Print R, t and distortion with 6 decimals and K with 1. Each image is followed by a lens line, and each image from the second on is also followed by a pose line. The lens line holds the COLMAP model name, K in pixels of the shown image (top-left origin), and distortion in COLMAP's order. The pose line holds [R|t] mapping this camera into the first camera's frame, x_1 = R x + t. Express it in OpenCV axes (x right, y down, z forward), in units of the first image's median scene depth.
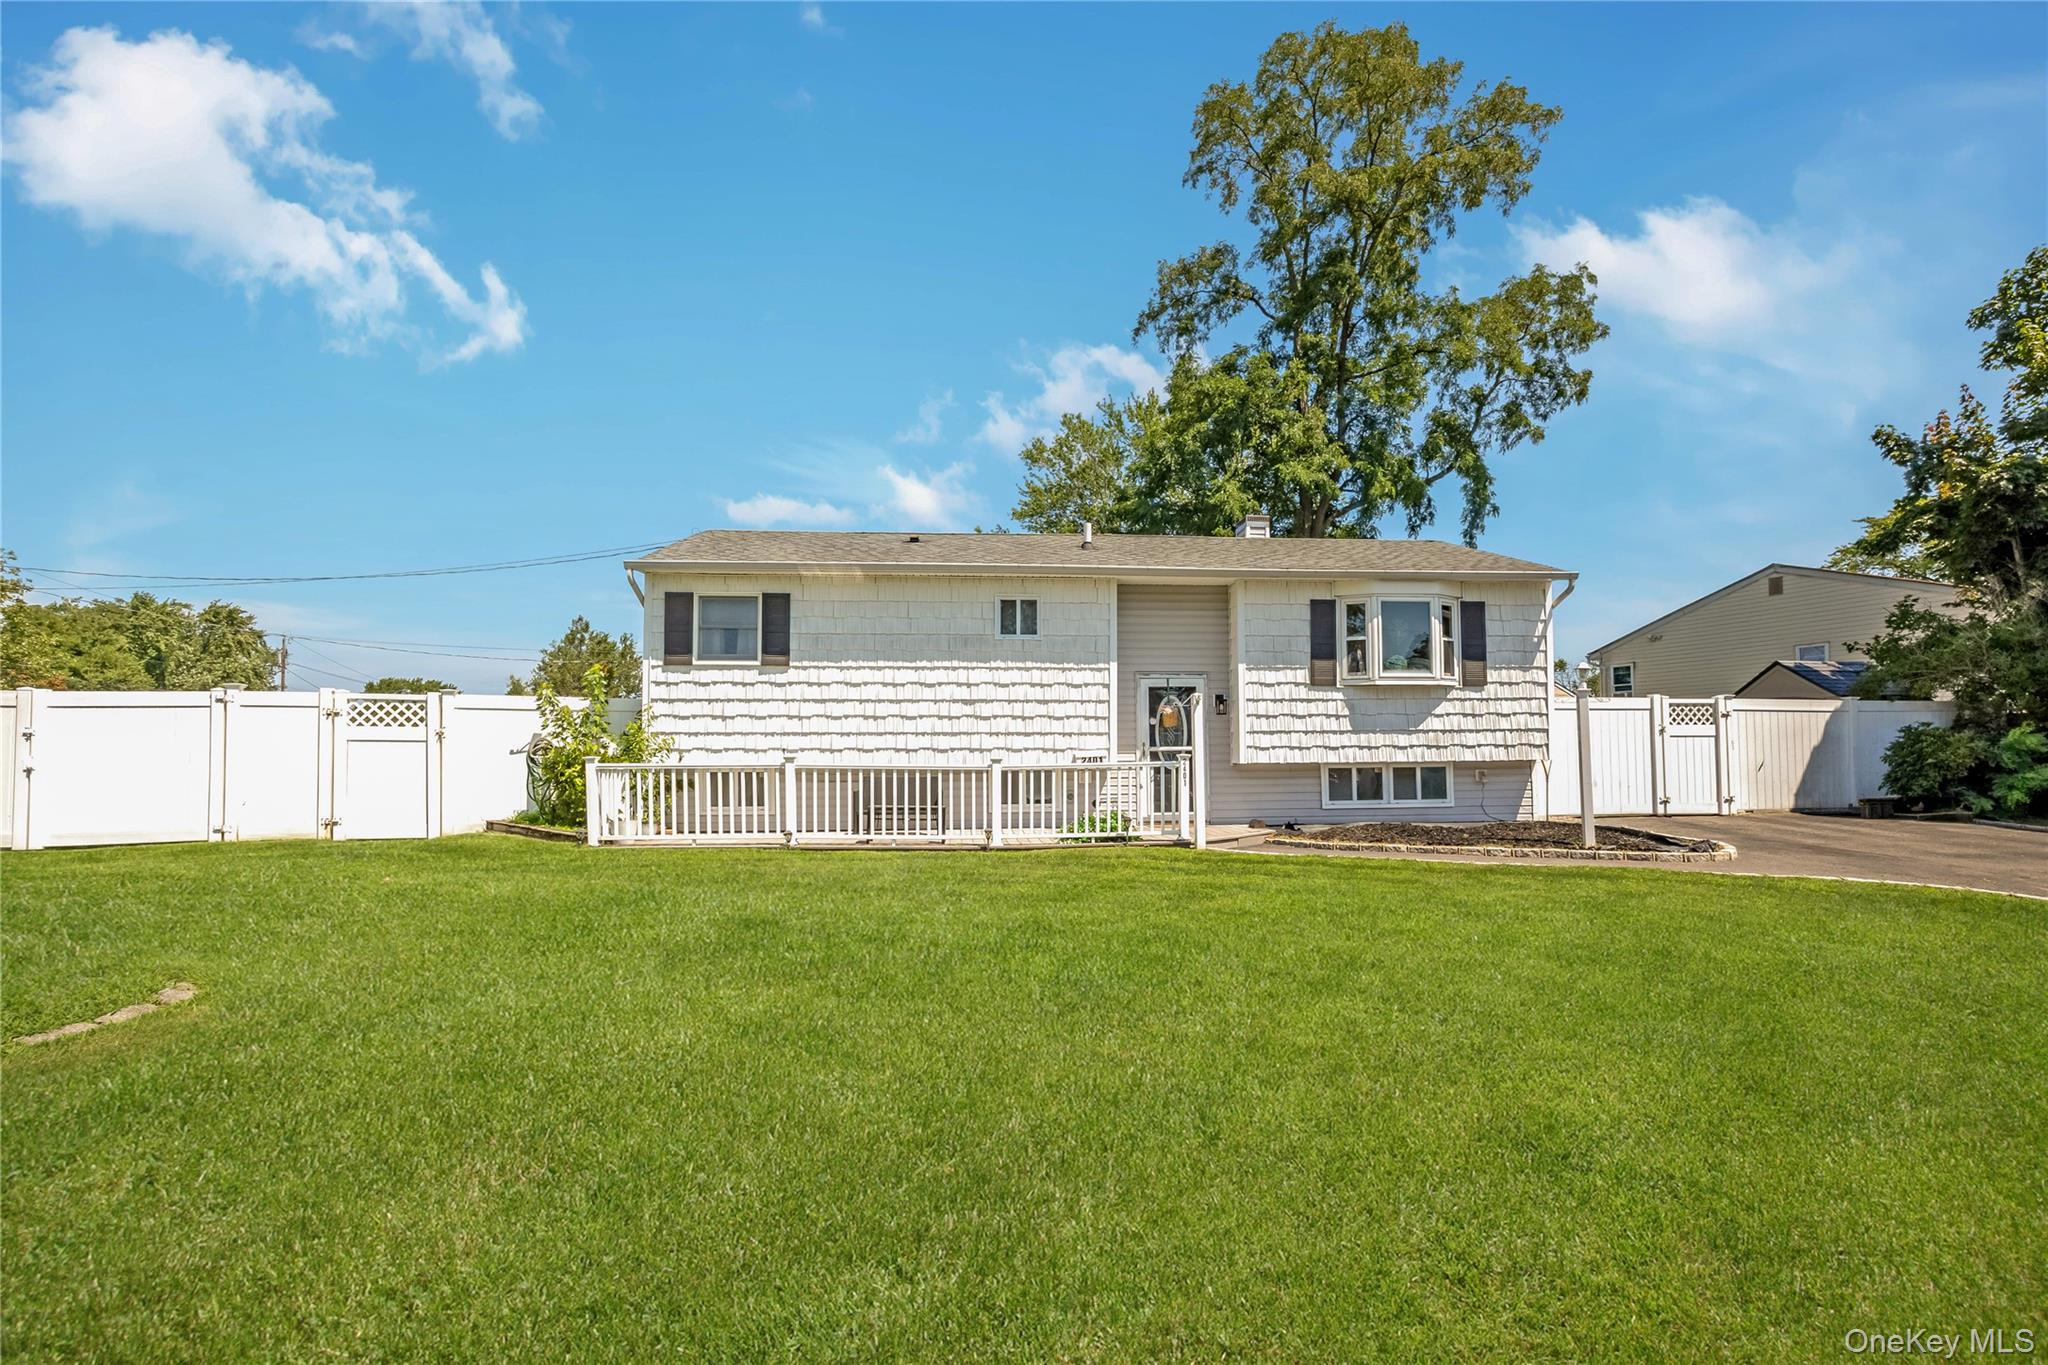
lens RADIAL K [[966.9, 0, 1027.6], [0, 966.9, 694.7], [0, 0, 1]] dist [-0.011788, -0.000120]
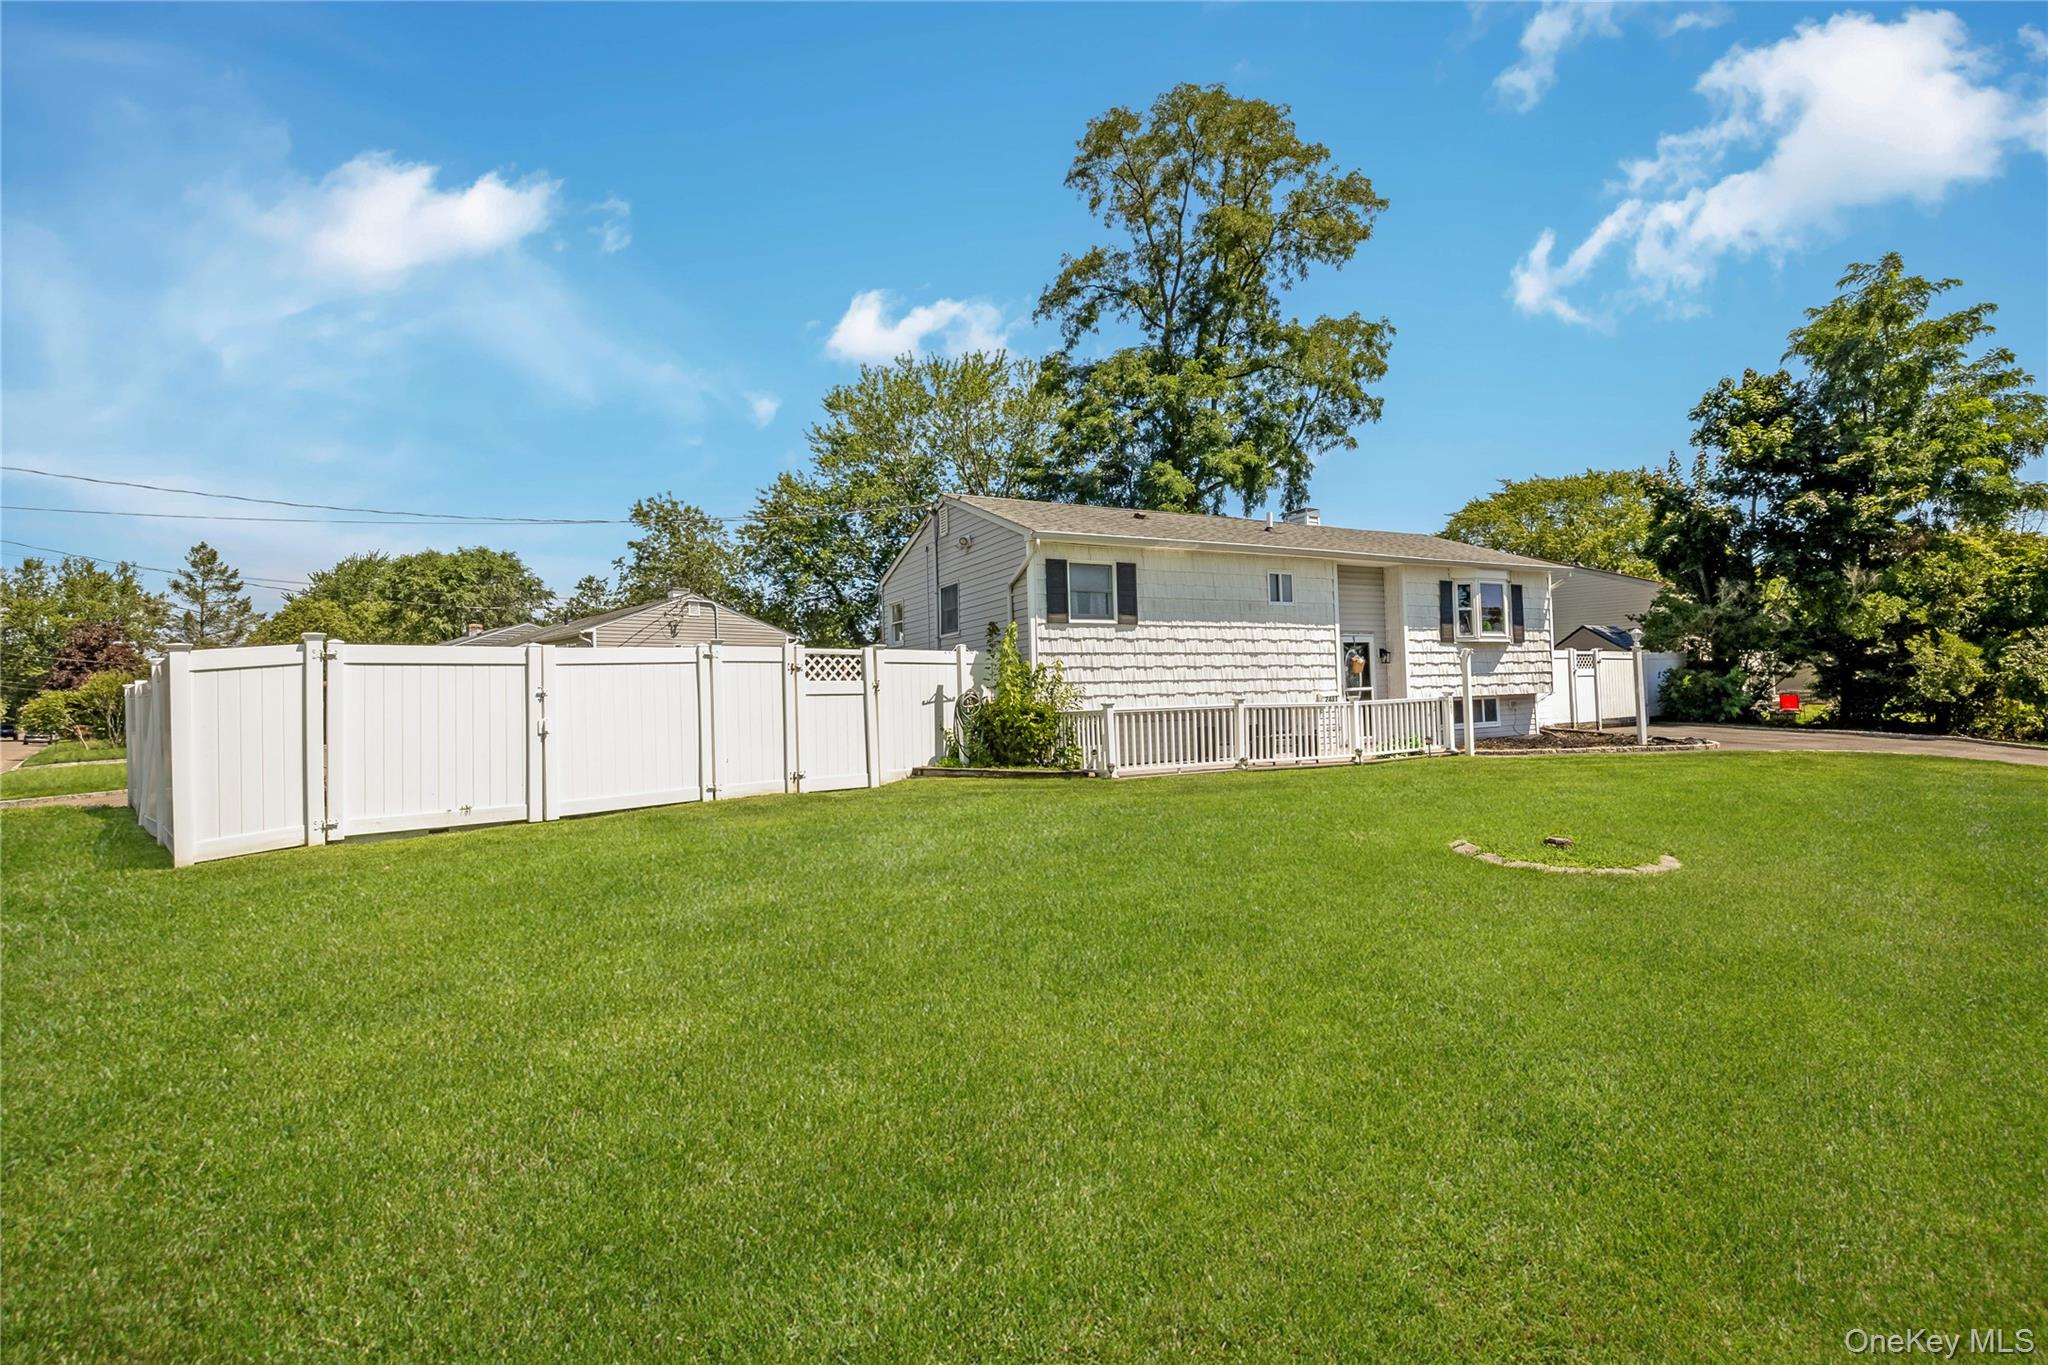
lens RADIAL K [[1051.6, 0, 1021.3], [0, 1051.6, 611.8], [0, 0, 1]] dist [0.039840, 0.000081]
pose [[0.892814, 0.014507, 0.450191, -0.934621], [-0.000037, 0.999484, -0.032133, -0.003847], [-0.450425, 0.028672, 0.892354, -0.091683]]
